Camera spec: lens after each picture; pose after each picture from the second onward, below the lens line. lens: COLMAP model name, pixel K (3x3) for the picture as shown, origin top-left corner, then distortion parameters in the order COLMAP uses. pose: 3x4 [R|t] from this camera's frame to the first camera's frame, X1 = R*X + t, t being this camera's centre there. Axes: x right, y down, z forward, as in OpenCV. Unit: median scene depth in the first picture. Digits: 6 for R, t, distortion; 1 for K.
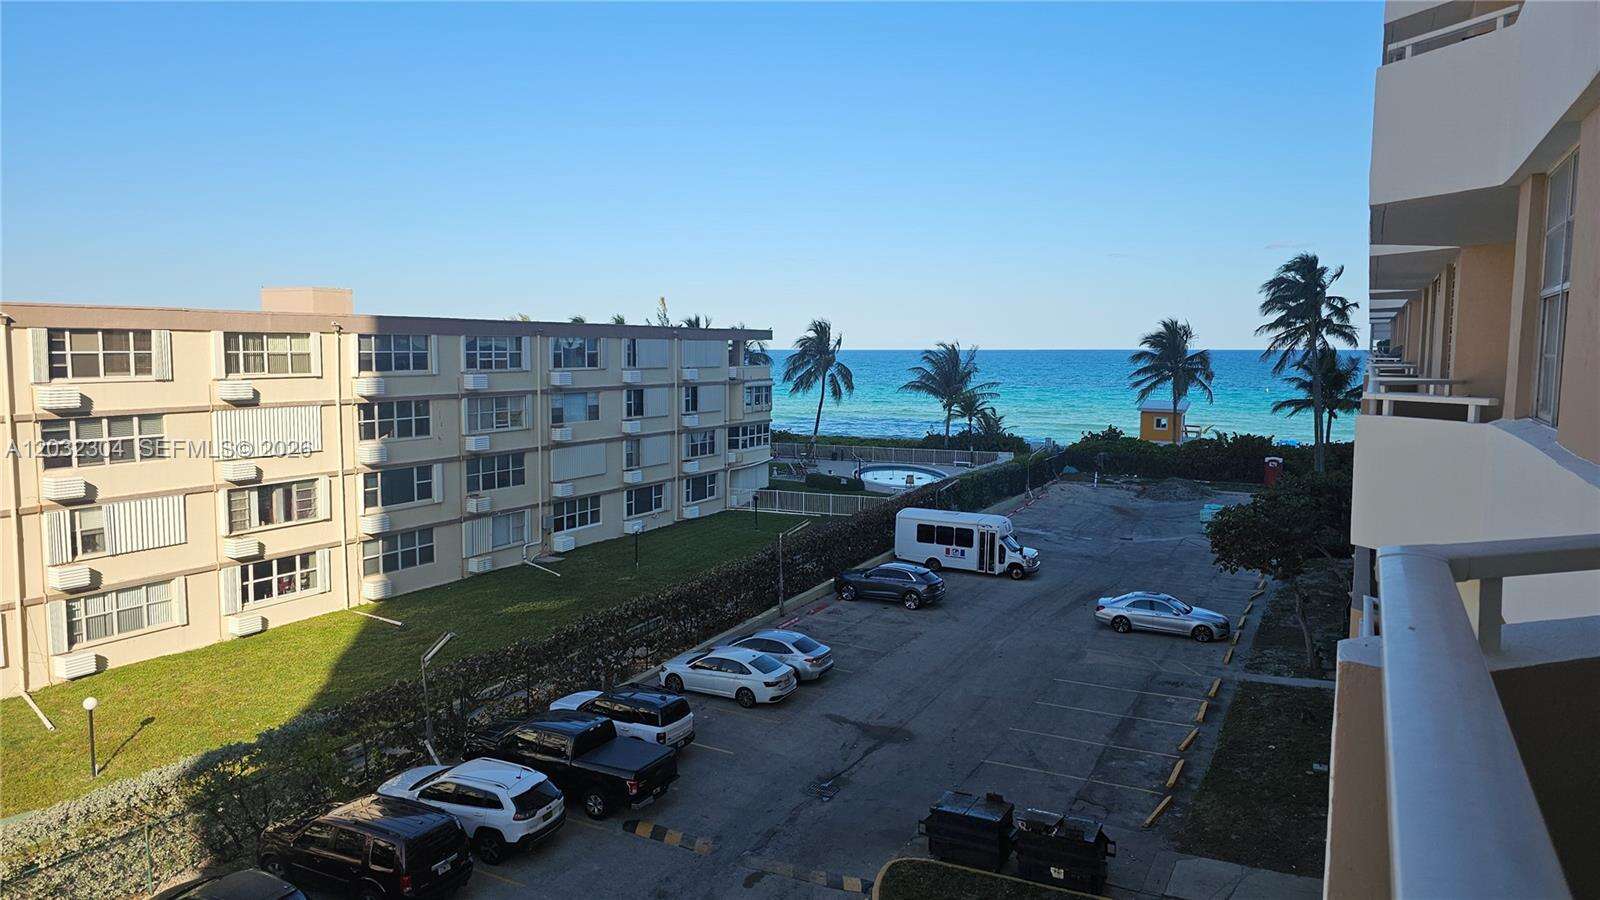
lens RADIAL K [[1066.0, 0, 797.3], [0, 1066.0, 446.8], [0, 0, 1]] dist [0.085495, -0.083526]
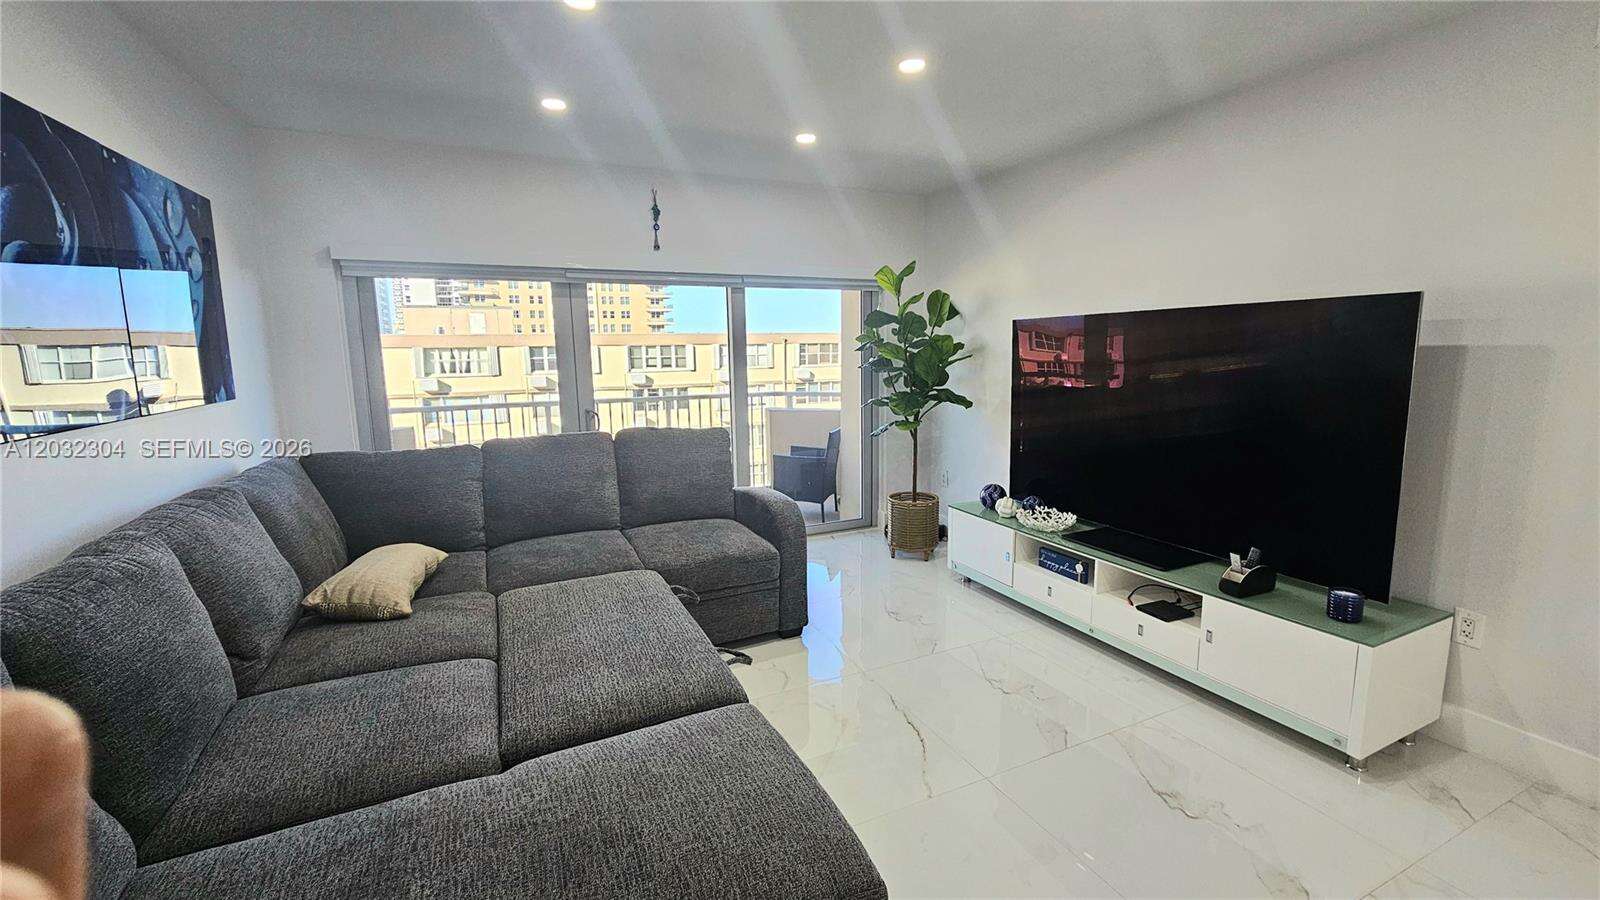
lens RADIAL K [[653.0, 0, 807.2], [0, 653.0, 449.4], [0, 0, 1]] dist [-0.002503, -0.000767]
pose [[0.798865, 0.078963, -0.596305, 0.145560], [-0.039988, 0.996125, 0.078336, 0.005646], [0.600180, -0.038735, 0.798926, -0.095464]]
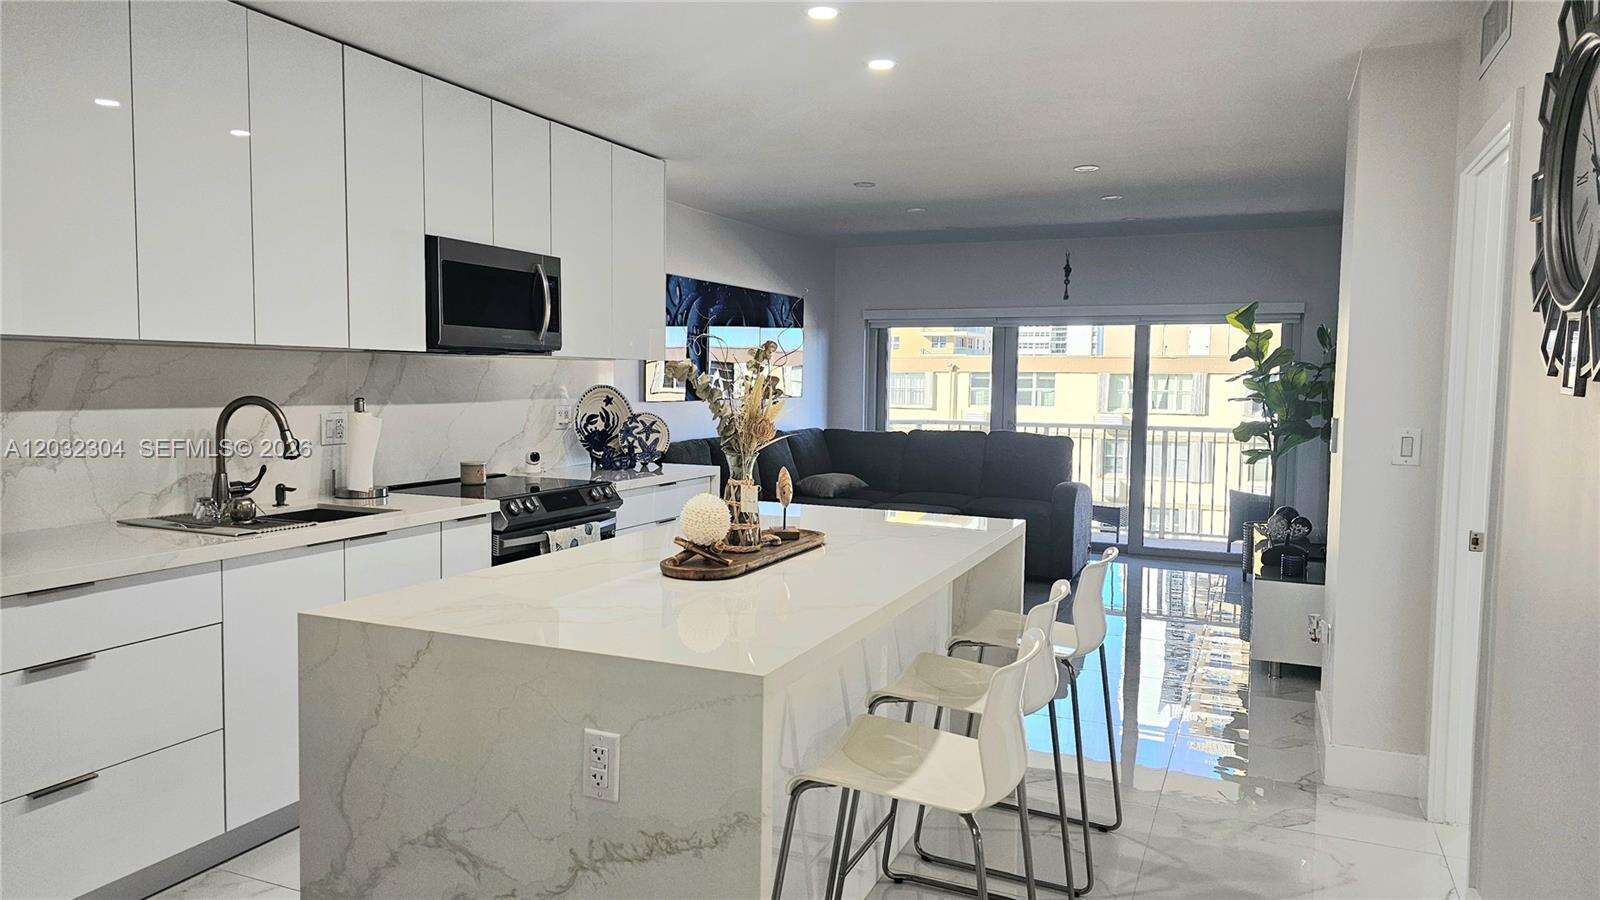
lens RADIAL K [[1066.0, 0, 797.3], [0, 1066.0, 446.8], [0, 0, 1]] dist [0.085495, -0.083526]
pose [[0.069716, 0.062316, -0.995619, 0.278326], [-0.104279, 0.993034, 0.054852, 0.006517], [0.992102, 0.099999, 0.075729, -0.092952]]
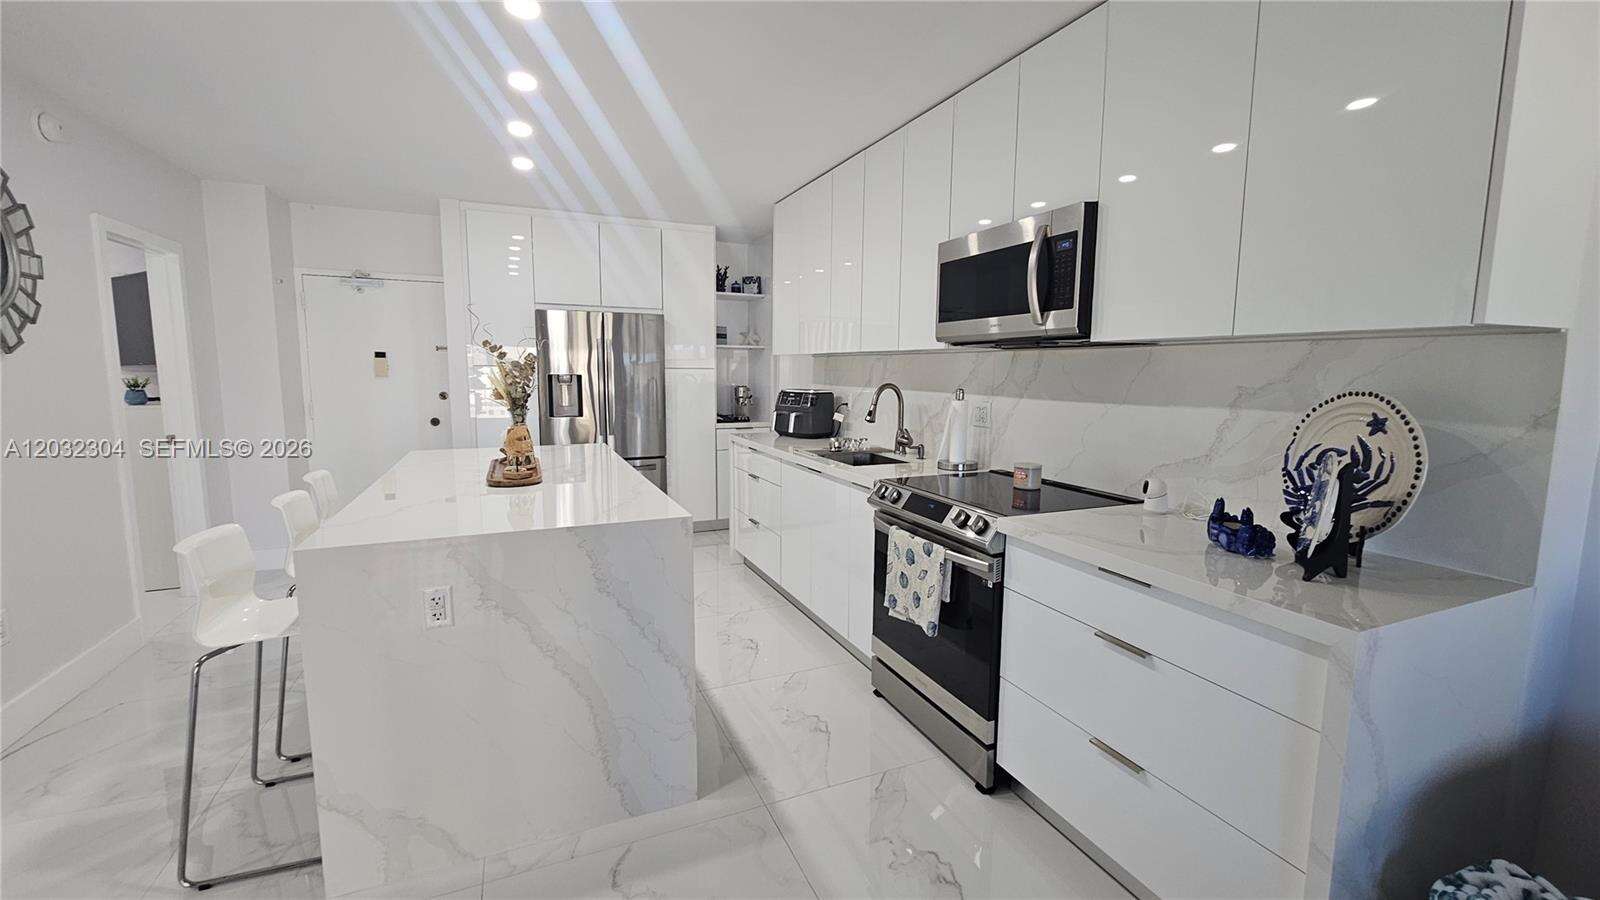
lens RADIAL K [[652.4, 0, 808.8], [0, 652.4, 444.6], [0, 0, 1]] dist [-0.004763, -0.000110]
pose [[-0.783040, -0.082215, 0.616513, 0.138589], [0.047500, 0.980426, 0.191075, 0.002769], [-0.620154, 0.178904, -0.763808, -0.055817]]
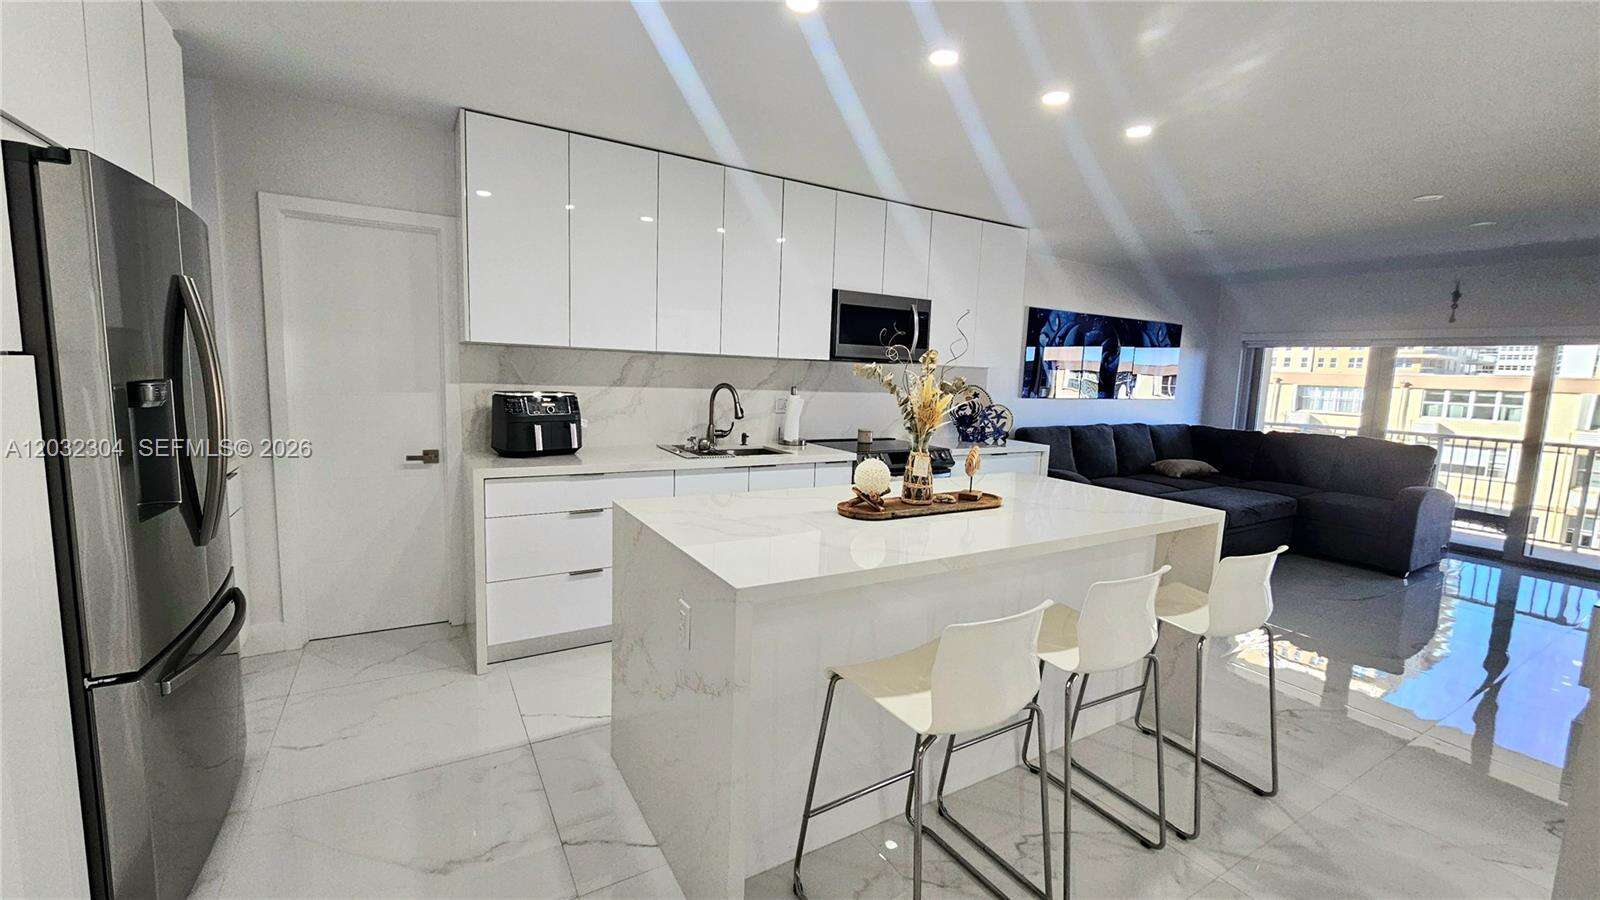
lens RADIAL K [[653.0, 0, 807.2], [0, 653.0, 449.4], [0, 0, 1]] dist [-0.002503, -0.000767]
pose [[-0.515872, 0.079989, -0.852923, 0.263919], [-0.118239, 0.979454, 0.163369, 0.004144], [0.848467, 0.185126, -0.495815, -0.069951]]
